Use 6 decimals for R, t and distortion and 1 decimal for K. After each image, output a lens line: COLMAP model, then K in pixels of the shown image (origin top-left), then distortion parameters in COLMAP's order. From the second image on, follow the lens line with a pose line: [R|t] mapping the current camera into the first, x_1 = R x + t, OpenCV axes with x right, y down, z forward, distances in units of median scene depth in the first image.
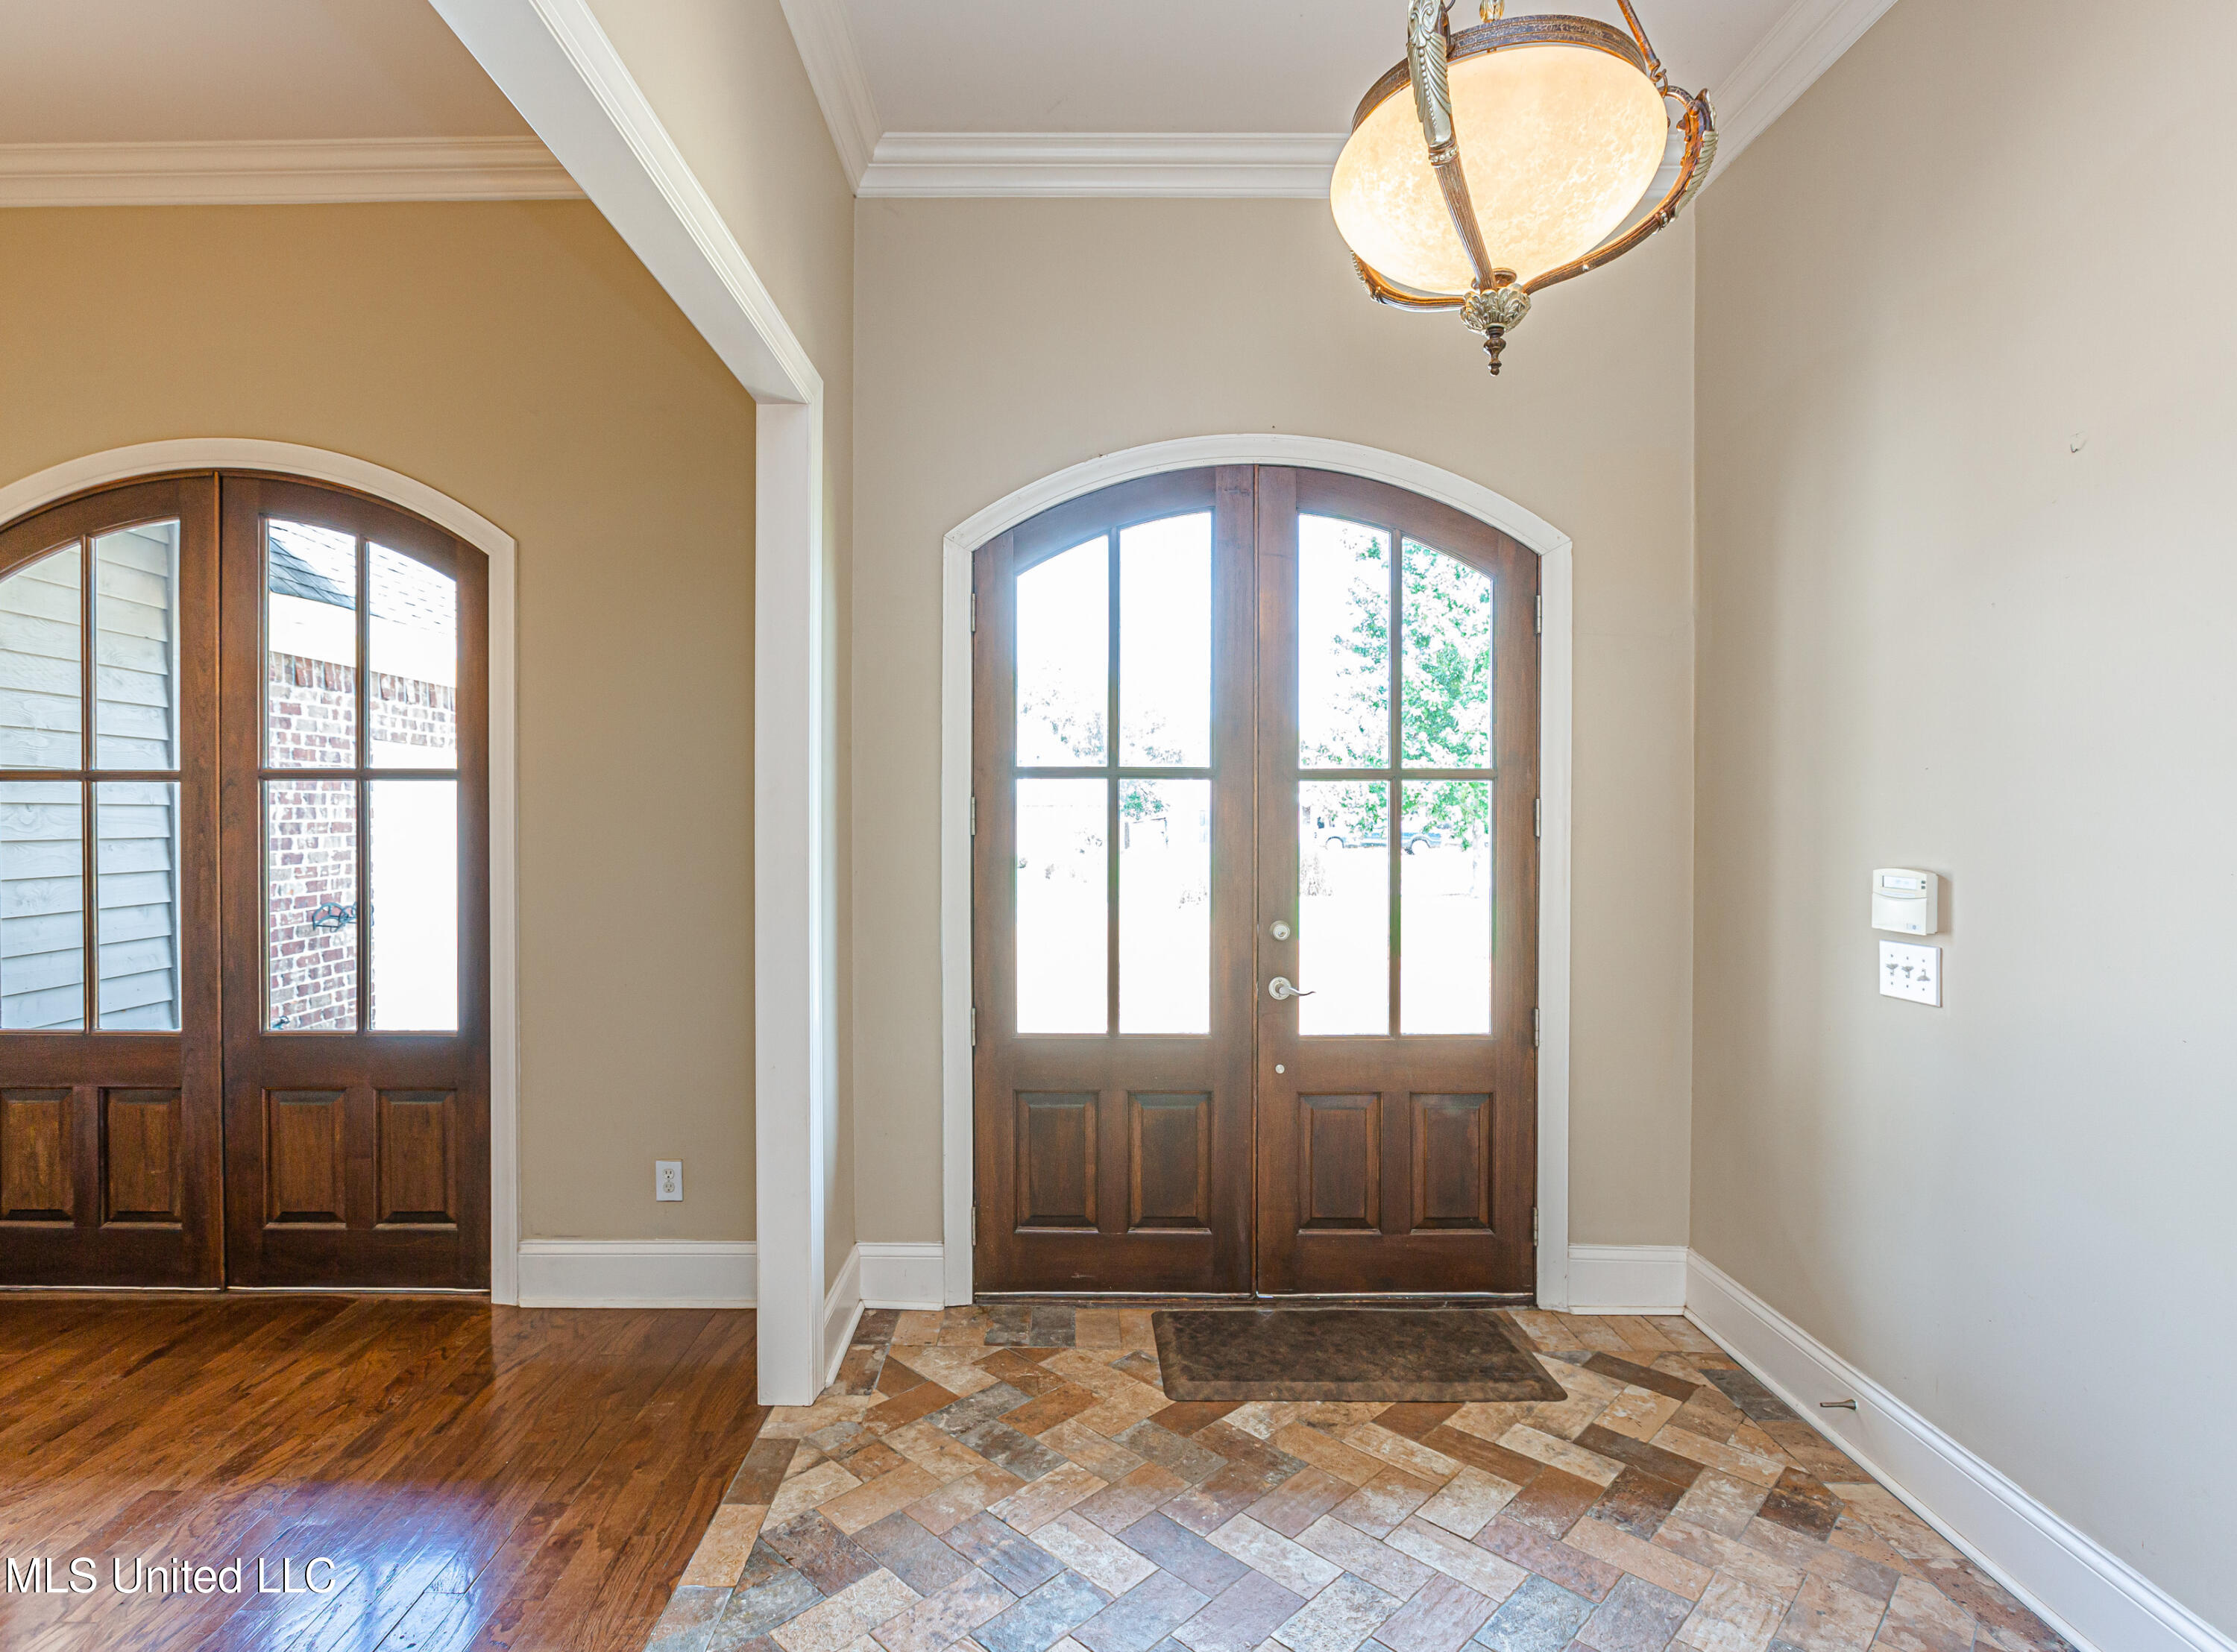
lens RADIAL K [[1131.5, 0, 1114.9], [0, 1131.5, 816.8], [0, 0, 1]] dist [-0.022207, 0.005669]
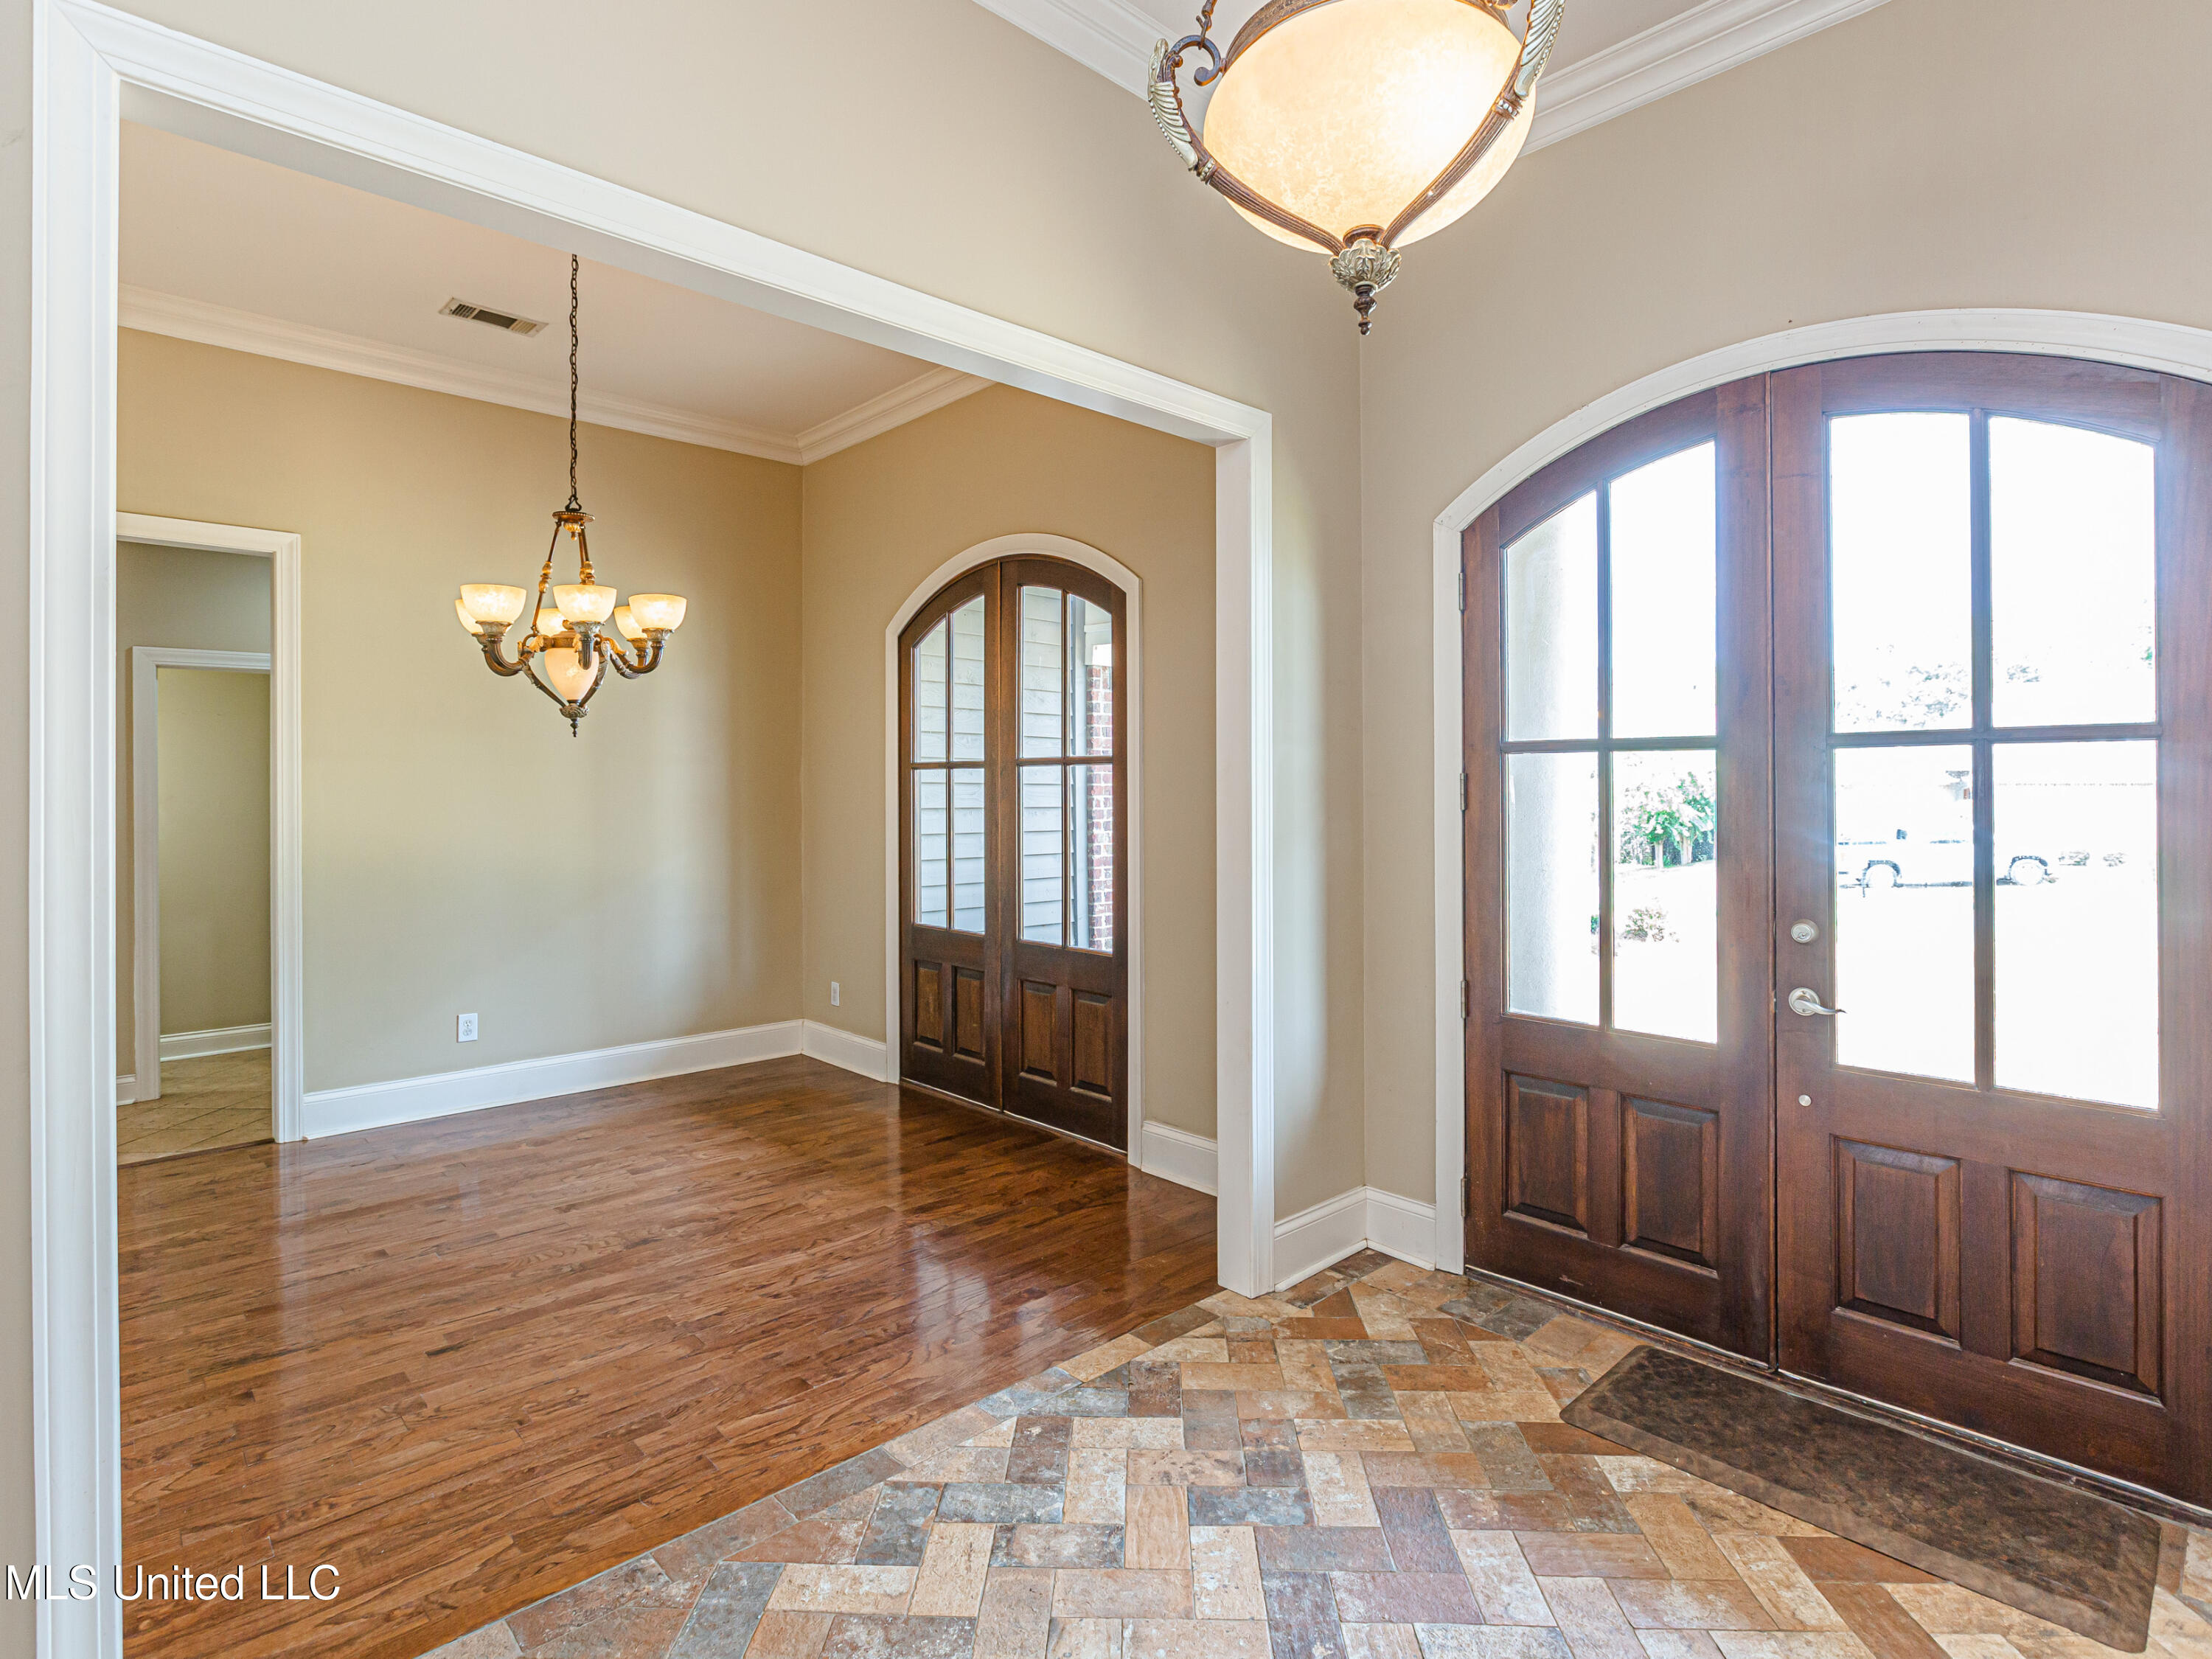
lens RADIAL K [[1119.0, 0, 1088.3], [0, 1119.0, 784.3], [0, 0, 1]] dist [-0.022207, 0.005669]
pose [[0.683871, -0.004246, -0.729591, 0.378167], [-0.003628, 0.999951, -0.009220, 0.003647], [0.729594, 0.008953, 0.683822, 0.071539]]
